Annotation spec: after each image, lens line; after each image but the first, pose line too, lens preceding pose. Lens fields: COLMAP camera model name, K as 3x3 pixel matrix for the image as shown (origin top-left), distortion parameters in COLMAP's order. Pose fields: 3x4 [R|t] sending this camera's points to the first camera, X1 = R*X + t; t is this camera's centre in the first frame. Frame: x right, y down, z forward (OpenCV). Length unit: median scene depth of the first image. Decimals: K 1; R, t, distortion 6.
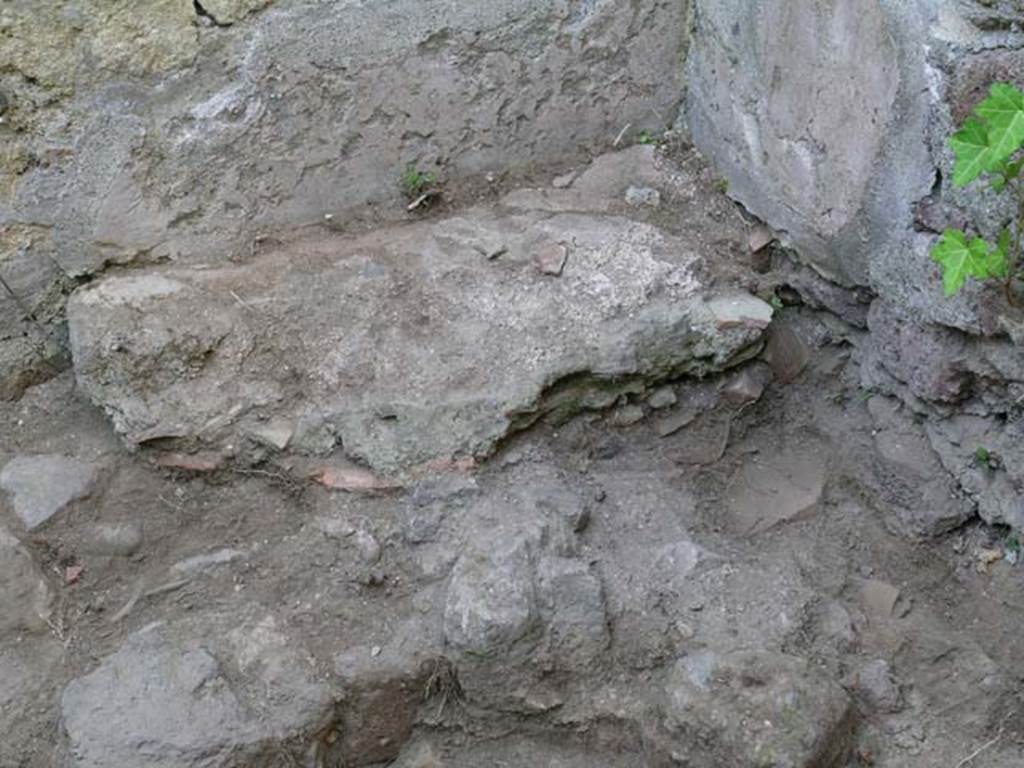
lens RADIAL K [[1786.7, 0, 512.0], [0, 1786.7, 384.0], [0, 0, 1]] dist [0.097559, 0.023502]
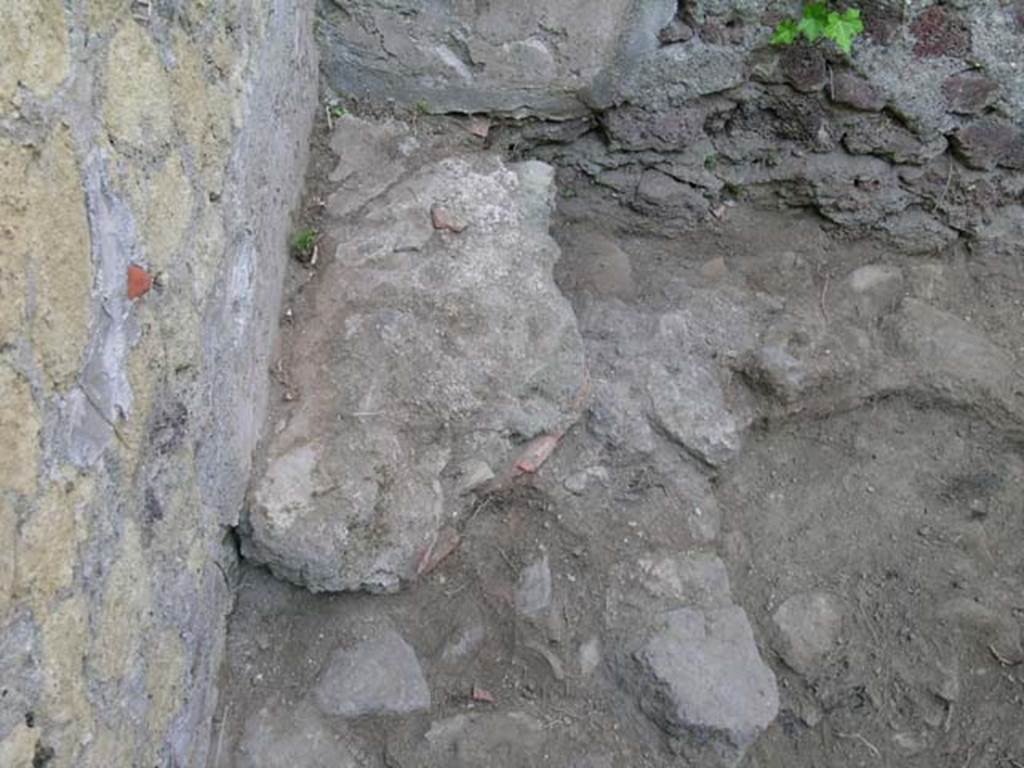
lens RADIAL K [[1055.0, 0, 512.0], [0, 1055.0, 384.0], [0, 0, 1]] dist [-0.104837, 0.230189]
pose [[0.367474, -0.647770, 0.667351, -0.522240], [0.453234, 0.751312, 0.479697, -0.317112], [-0.812122, 0.126190, 0.569679, 0.596436]]
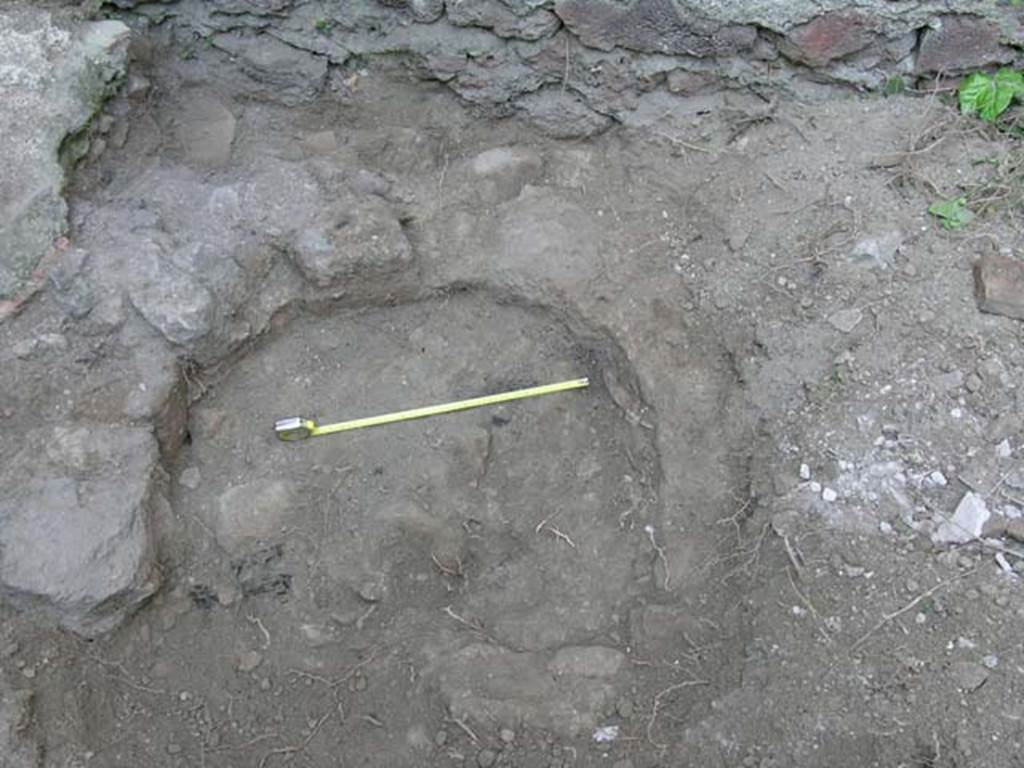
lens RADIAL K [[1055.0, 0, 512.0], [0, 1055.0, 384.0], [0, 0, 1]] dist [-0.104837, 0.230189]
pose [[0.529236, -0.691598, 0.491531, -0.282077], [0.469998, 0.721269, 0.508795, -0.108471], [-0.706407, -0.038254, 0.706771, 0.228382]]
